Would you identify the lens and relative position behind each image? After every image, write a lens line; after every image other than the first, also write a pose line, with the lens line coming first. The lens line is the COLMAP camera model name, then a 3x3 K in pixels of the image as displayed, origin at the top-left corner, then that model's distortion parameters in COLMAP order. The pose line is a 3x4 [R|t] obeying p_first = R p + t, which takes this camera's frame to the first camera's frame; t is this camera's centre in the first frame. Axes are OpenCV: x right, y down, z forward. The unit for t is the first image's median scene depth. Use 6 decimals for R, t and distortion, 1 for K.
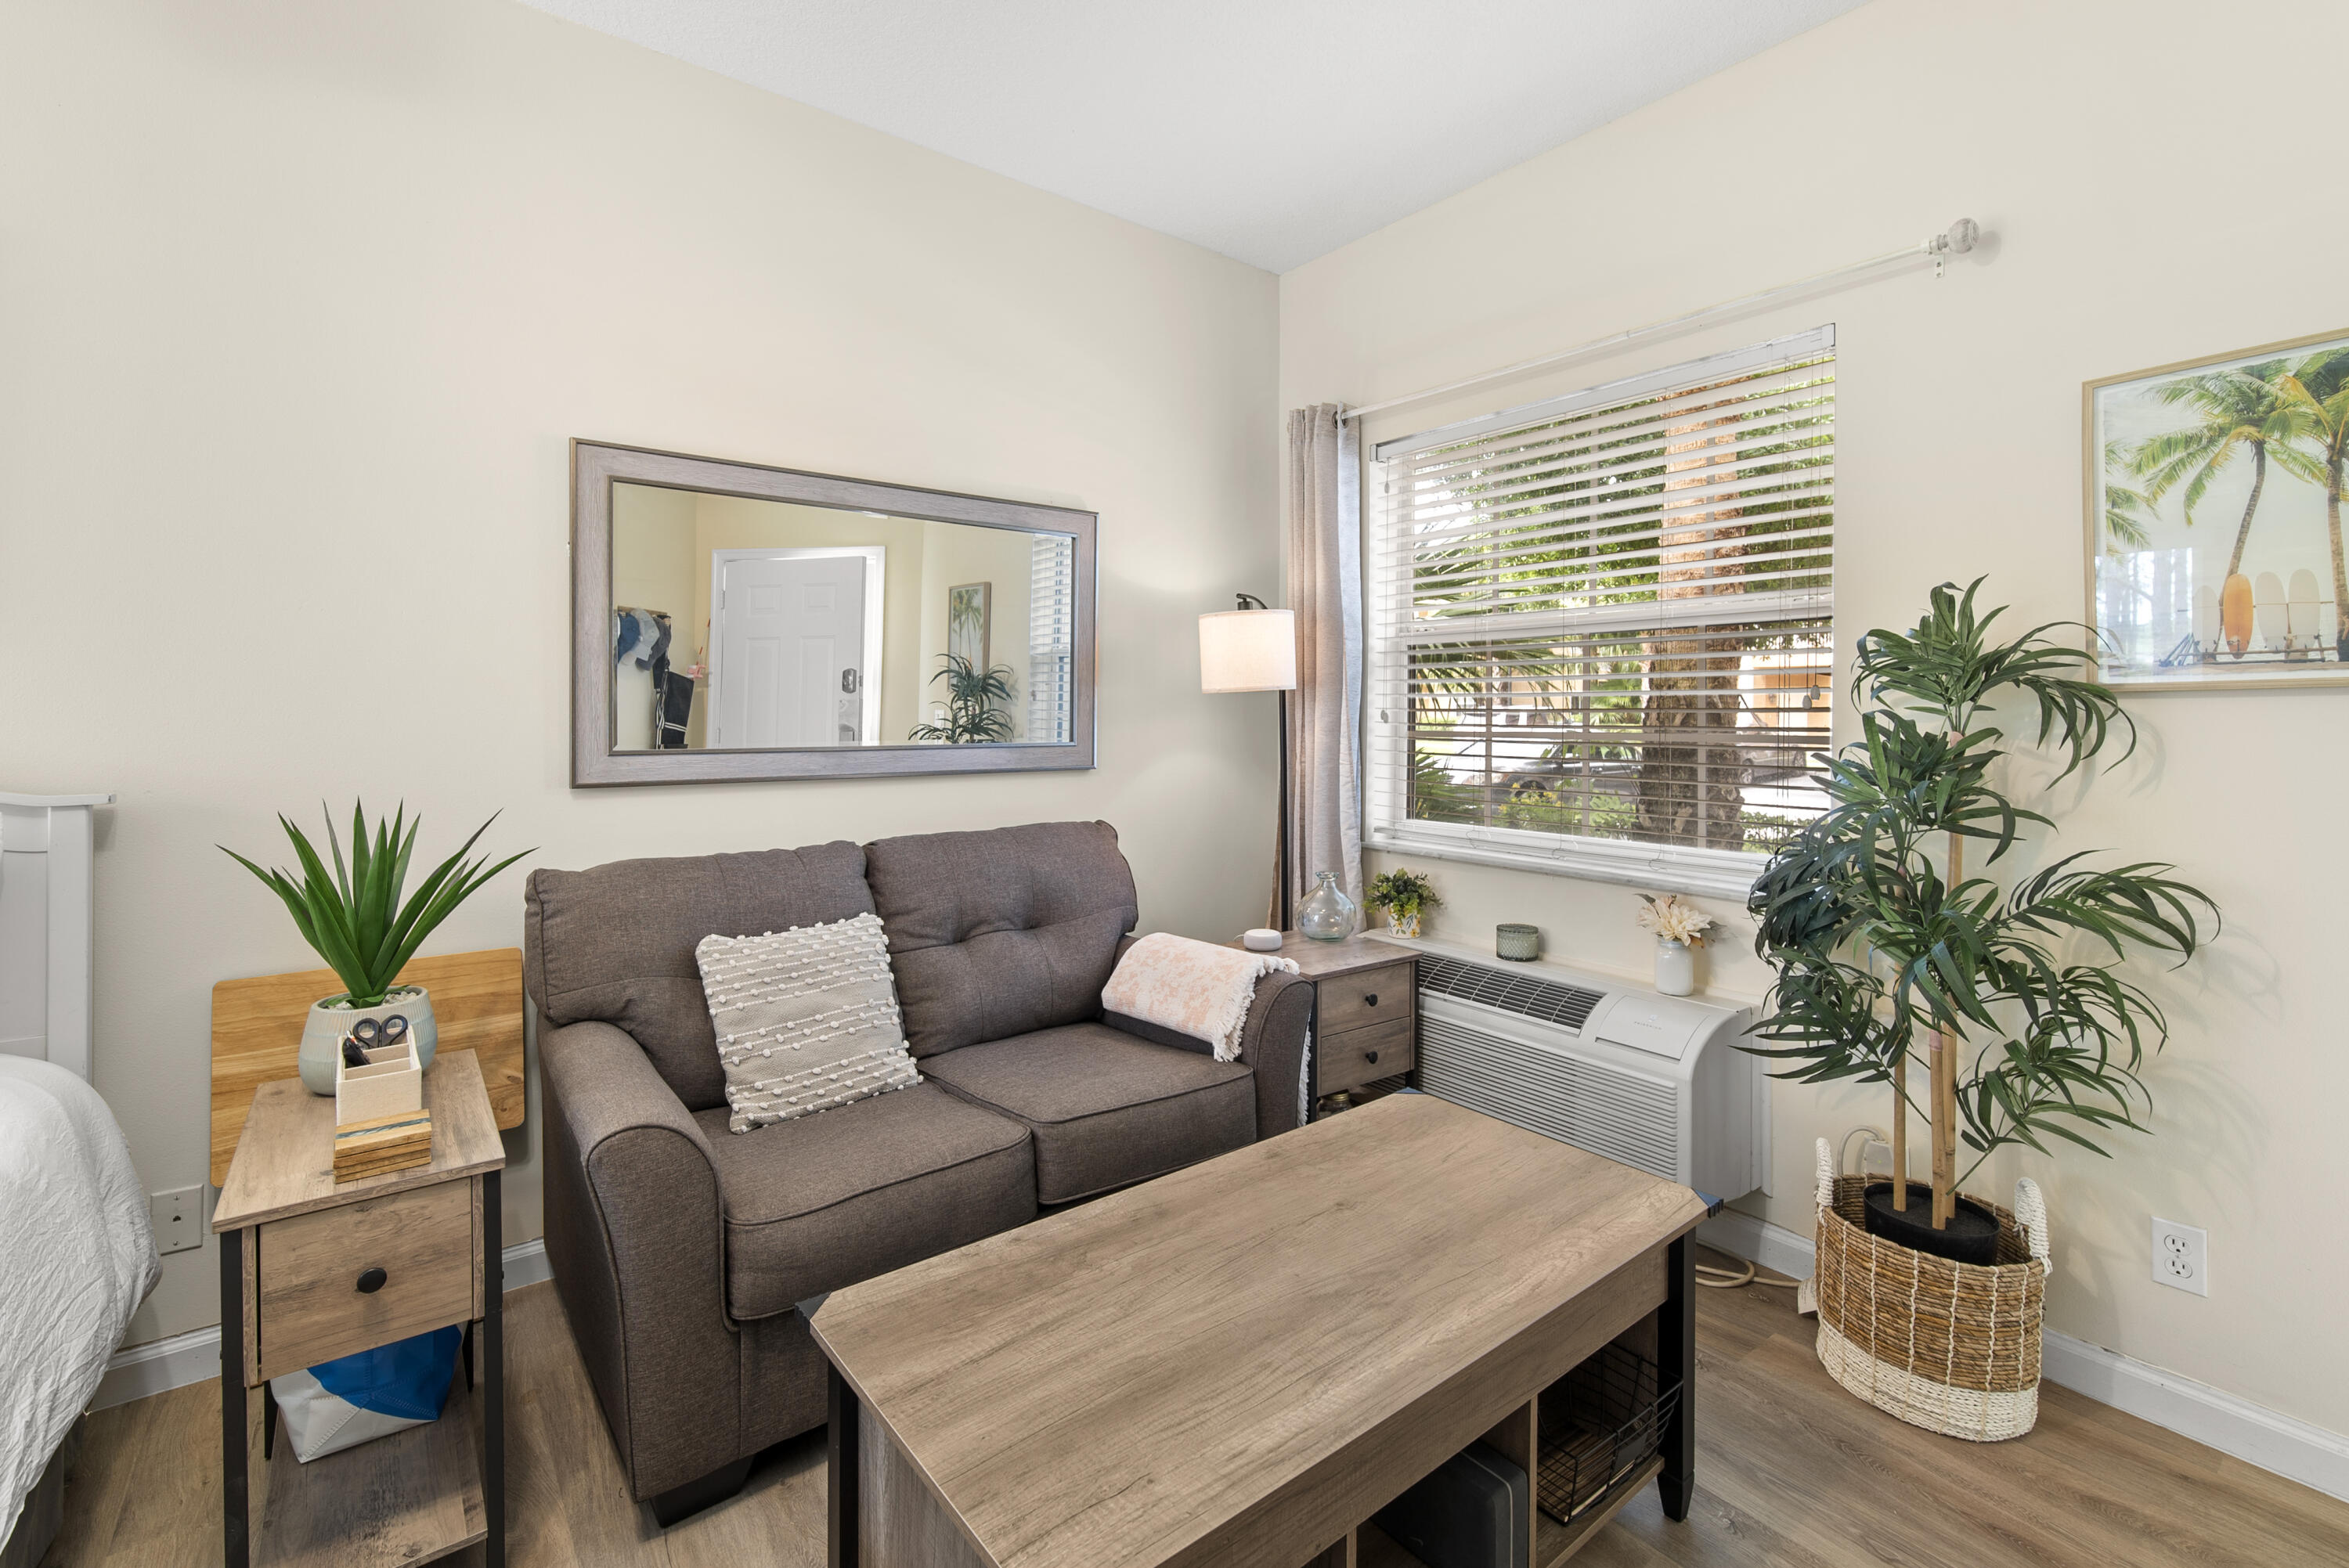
lens RADIAL K [[1043.4, 0, 1162.7], [0, 1043.4, 723.3], [0, 0, 1]] dist [0.003080, 0.000562]
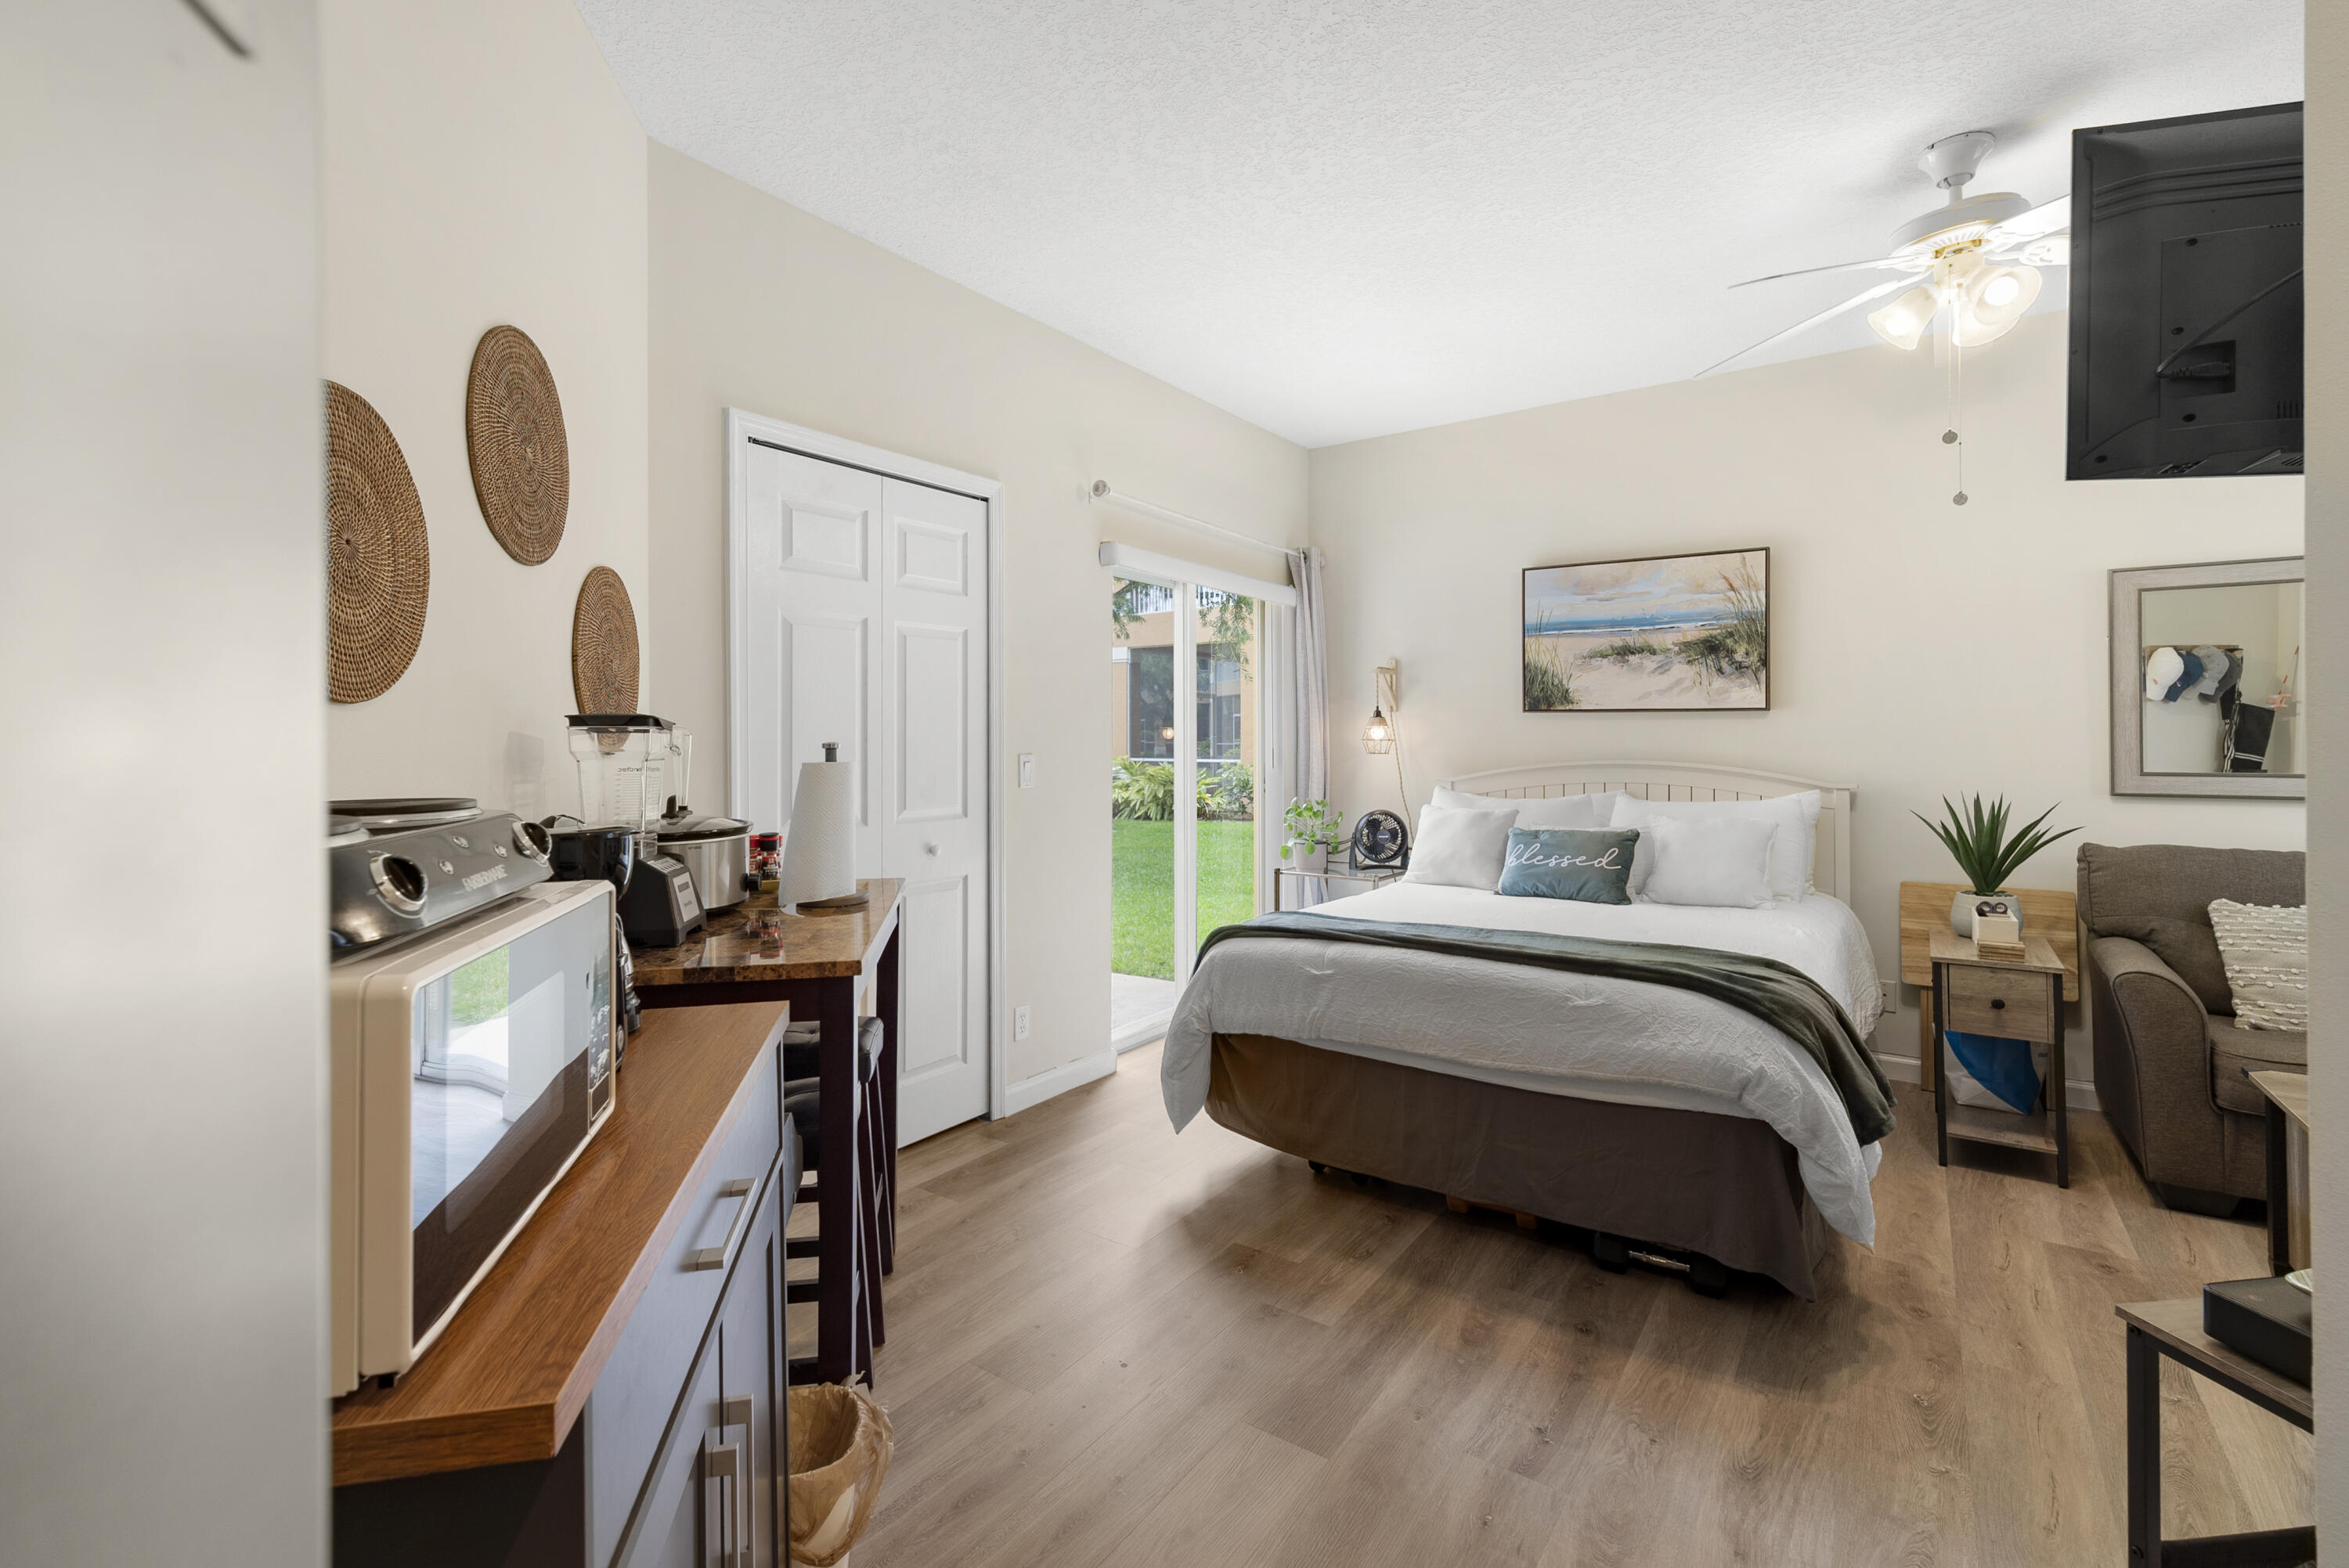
lens RADIAL K [[1047.8, 0, 1146.6], [0, 1047.8, 722.5], [0, 0, 1]] dist [0.000501, -0.000025]
pose [[0.286916, -0.019091, -0.957766, 0.549278], [-0.007273, 0.999729, -0.022106, -0.000599], [0.957928, 0.013309, 0.286699, -0.871120]]
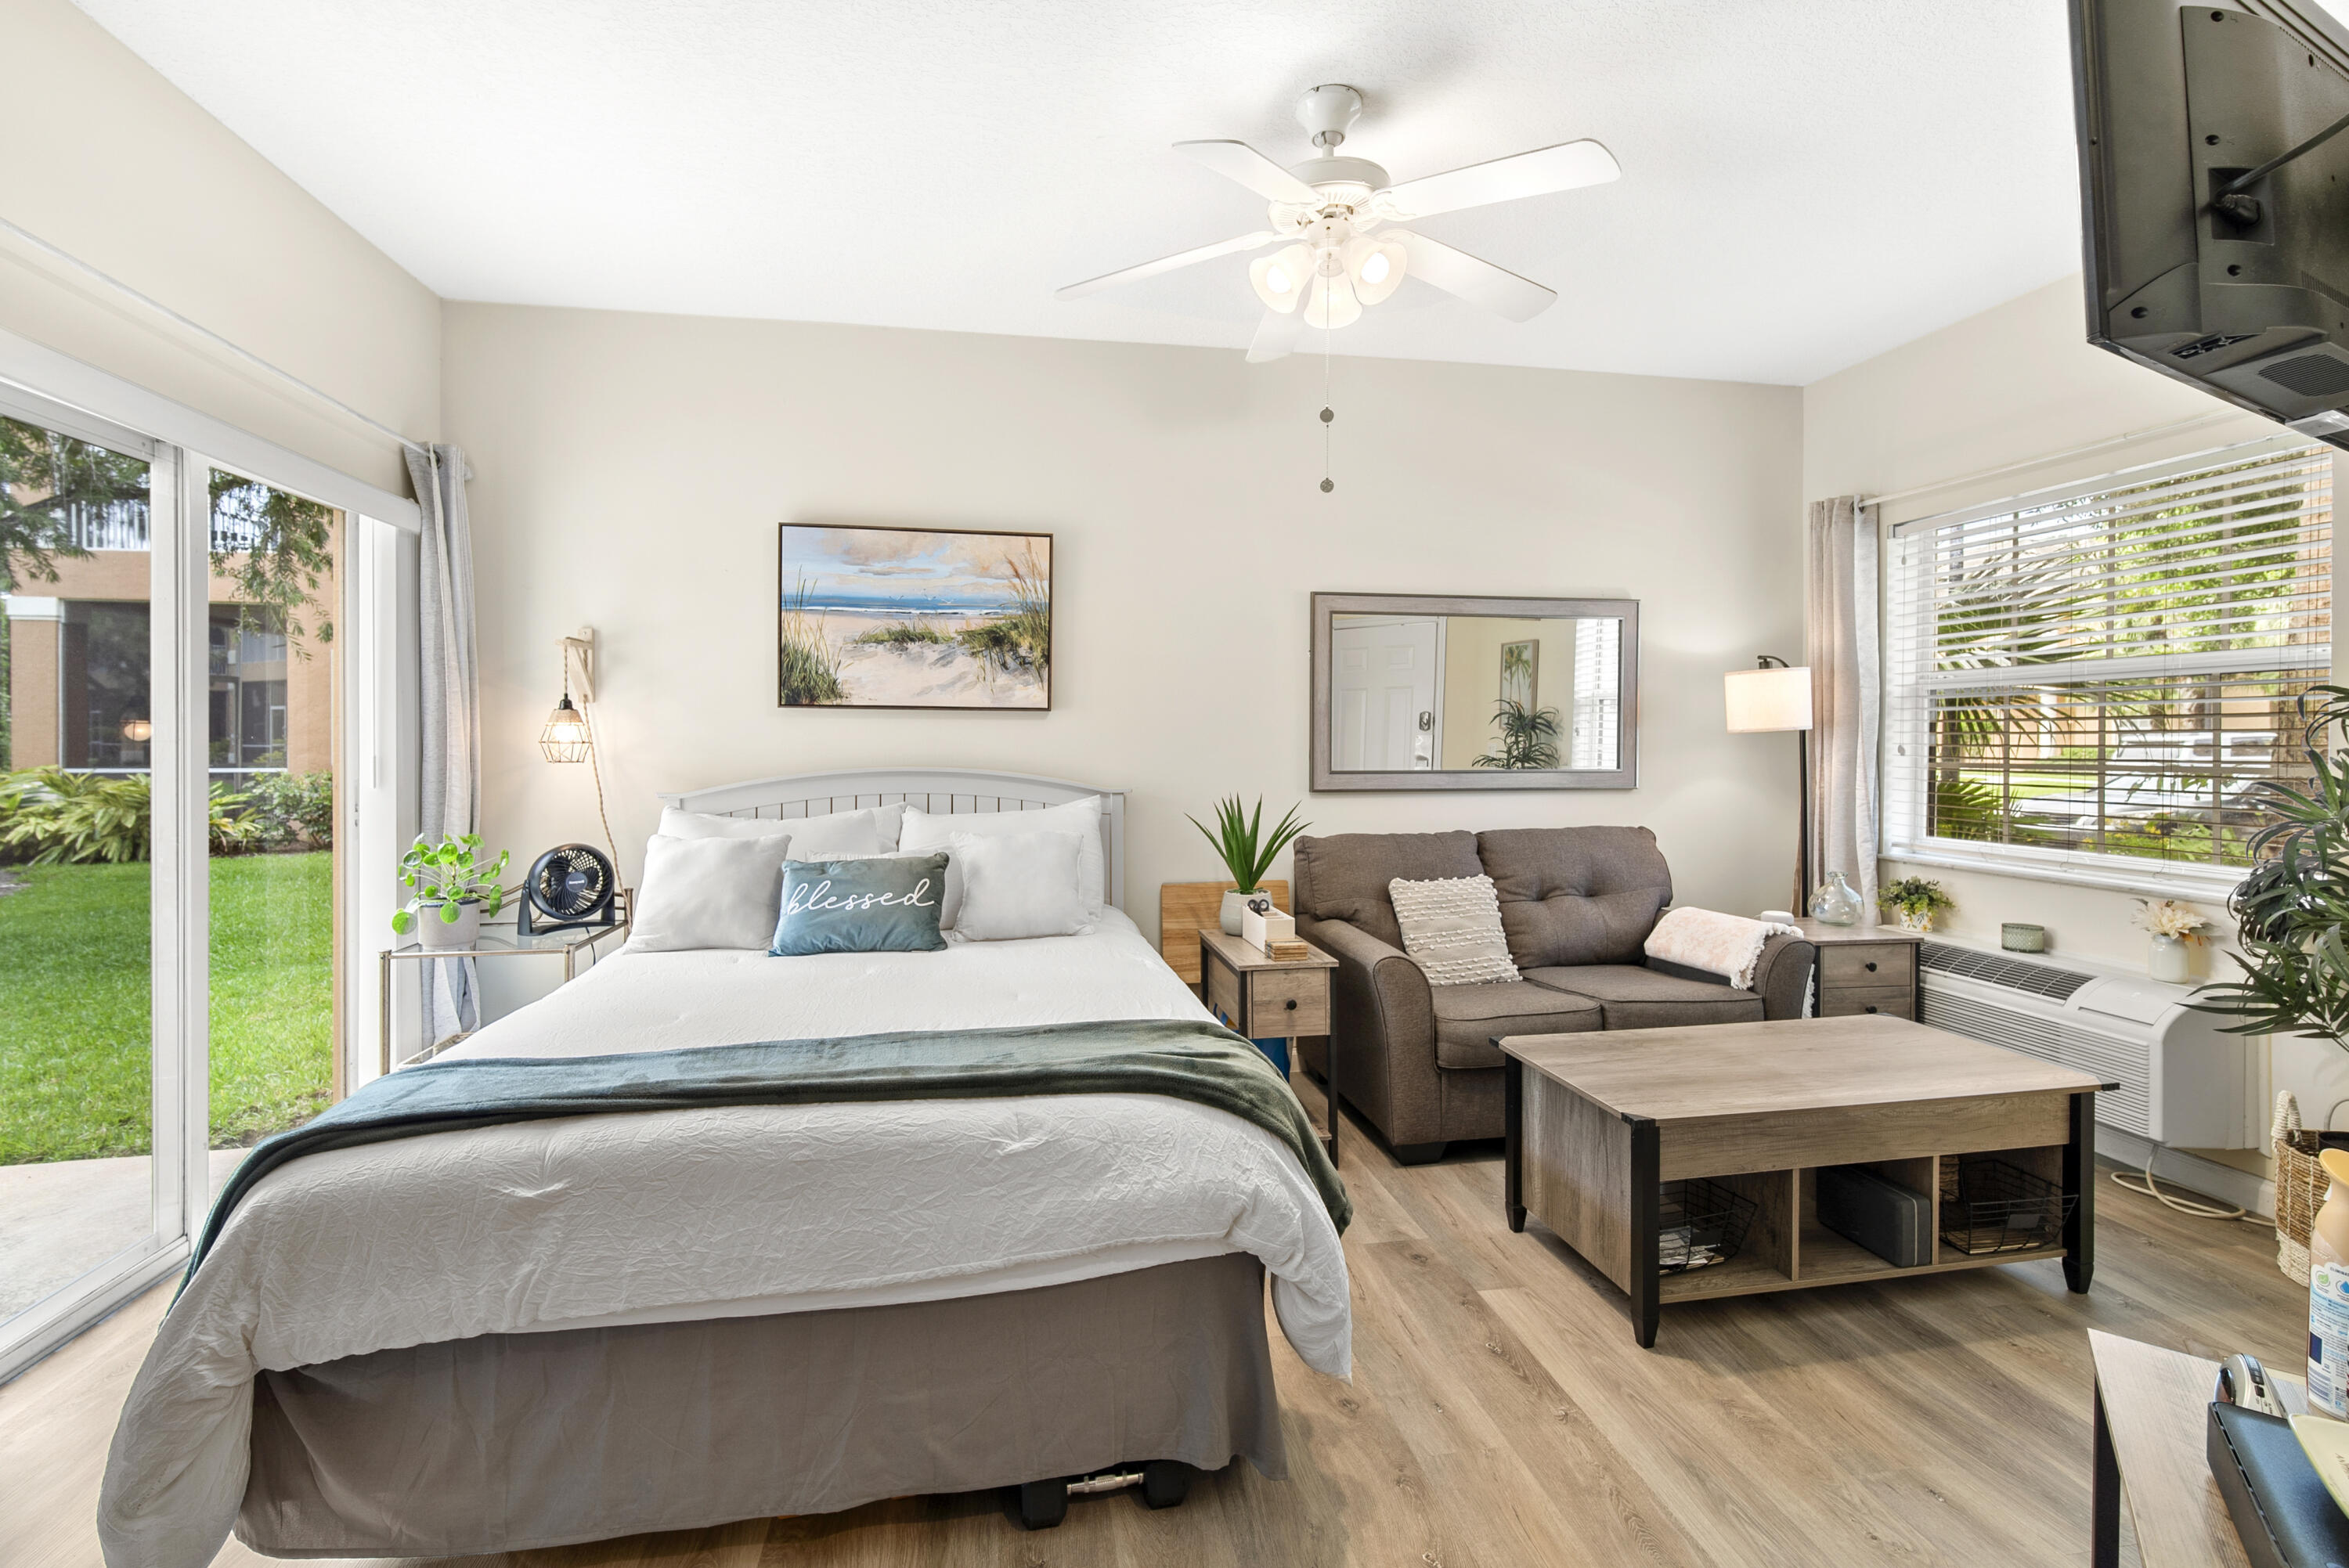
lens RADIAL K [[1027.5, 0, 1164.0], [0, 1027.5, 745.8], [0, 0, 1]] dist [0.002989, 0.000182]
pose [[0.886097, -0.000350, -0.463500, 0.013848], [-0.002406, 0.999983, -0.005354, -0.005553], [0.463494, 0.005859, 0.886081, -0.685284]]
